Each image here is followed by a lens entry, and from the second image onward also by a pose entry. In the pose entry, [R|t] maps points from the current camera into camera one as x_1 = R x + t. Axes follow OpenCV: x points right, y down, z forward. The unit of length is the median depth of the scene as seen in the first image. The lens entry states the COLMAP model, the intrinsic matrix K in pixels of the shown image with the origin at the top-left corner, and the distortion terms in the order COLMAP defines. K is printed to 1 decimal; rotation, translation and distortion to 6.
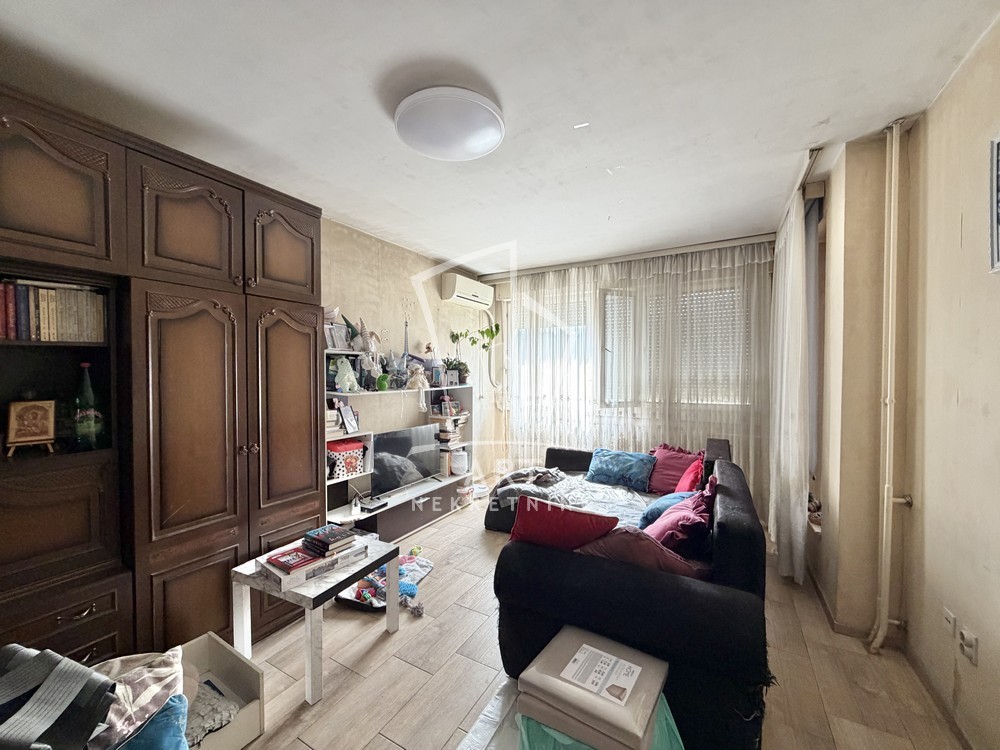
lens RADIAL K [[398.0, 0, 495.5], [0, 398.0, 377.2], [0, 0, 1]] dist [0.000445, 0.000378]
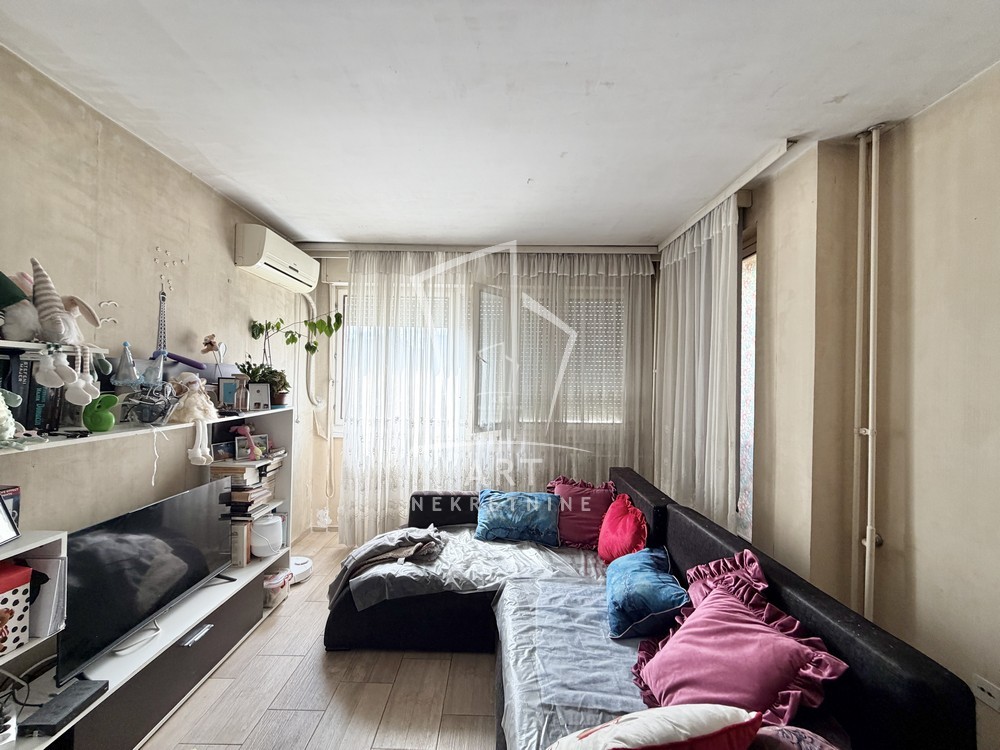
lens RADIAL K [[398.0, 0, 495.5], [0, 398.0, 377.2], [0, 0, 1]] dist [0.000445, 0.000378]
pose [[0.870893, 0.018980, 0.491107, -0.097321], [-0.010429, 0.999743, -0.020144, -0.019583], [-0.491363, 0.012422, 0.870866, 0.322469]]
